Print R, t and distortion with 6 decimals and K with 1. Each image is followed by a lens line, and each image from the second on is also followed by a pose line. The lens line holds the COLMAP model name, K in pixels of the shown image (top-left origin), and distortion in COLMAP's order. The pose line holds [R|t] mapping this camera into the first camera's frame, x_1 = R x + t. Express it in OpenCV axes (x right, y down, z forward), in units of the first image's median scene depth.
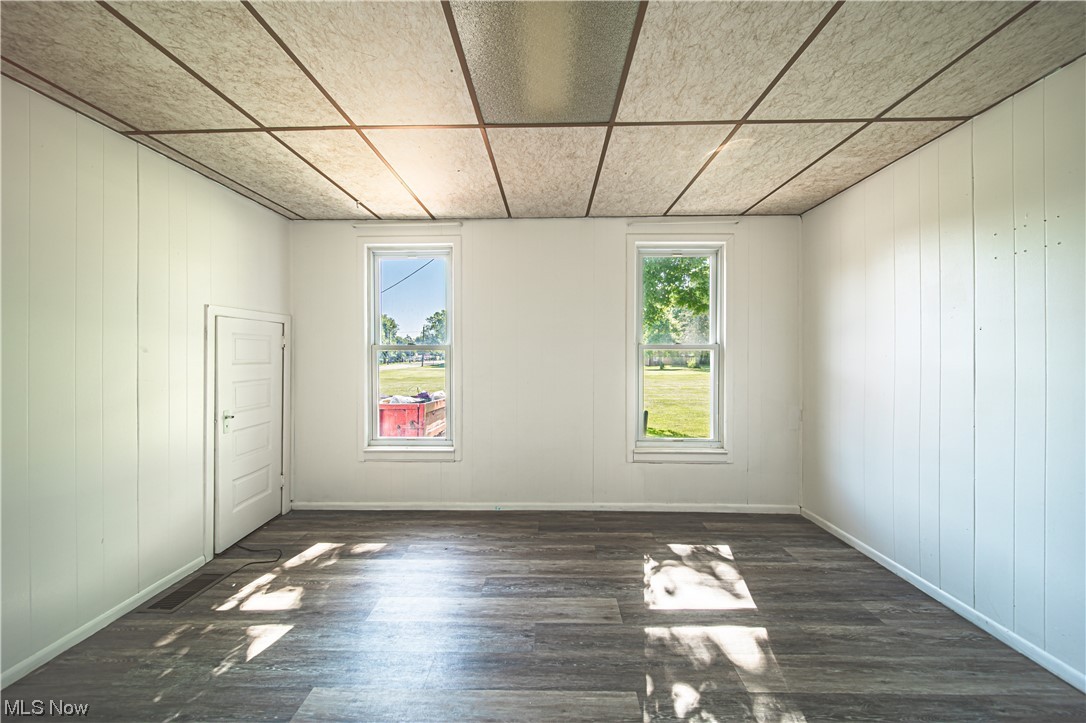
lens RADIAL K [[379.7, 0, 540.6], [0, 379.7, 355.0], [0, 0, 1]] dist [-0.001692, -0.000389]
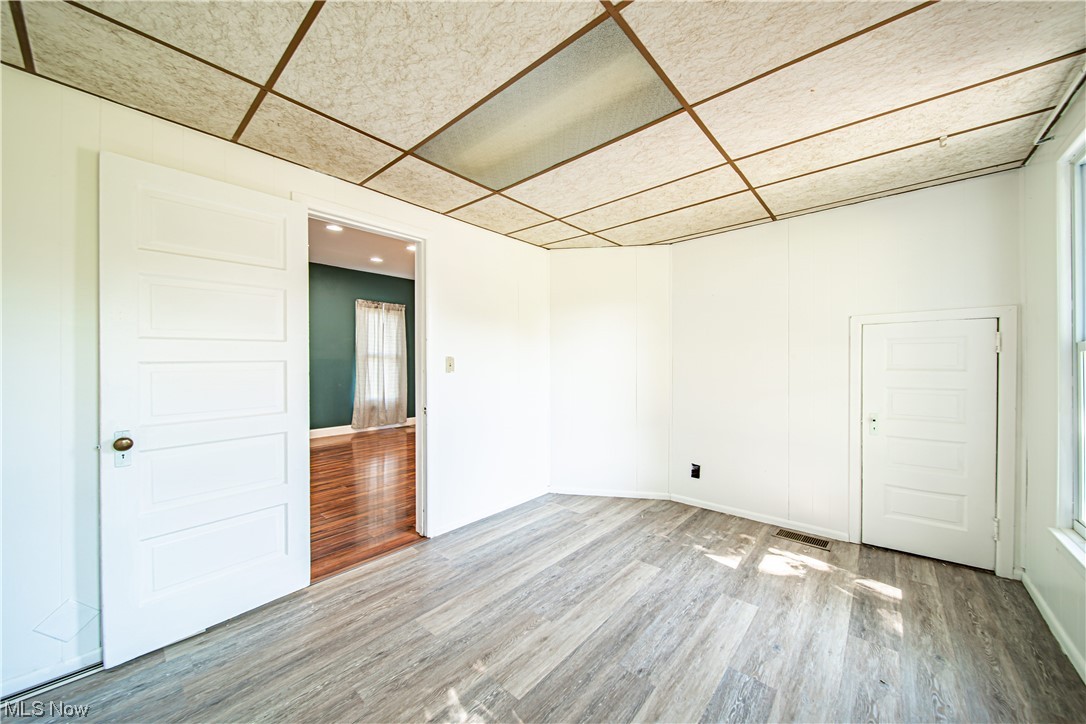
lens RADIAL K [[379.7, 0, 540.6], [0, 379.7, 355.5], [0, 0, 1]] dist [-0.001692, -0.000389]
pose [[-0.648284, -0.008987, -0.761346, 0.720914], [0.001869, 0.999909, -0.013394, -0.001144], [0.761396, -0.010106, -0.648208, 1.248225]]
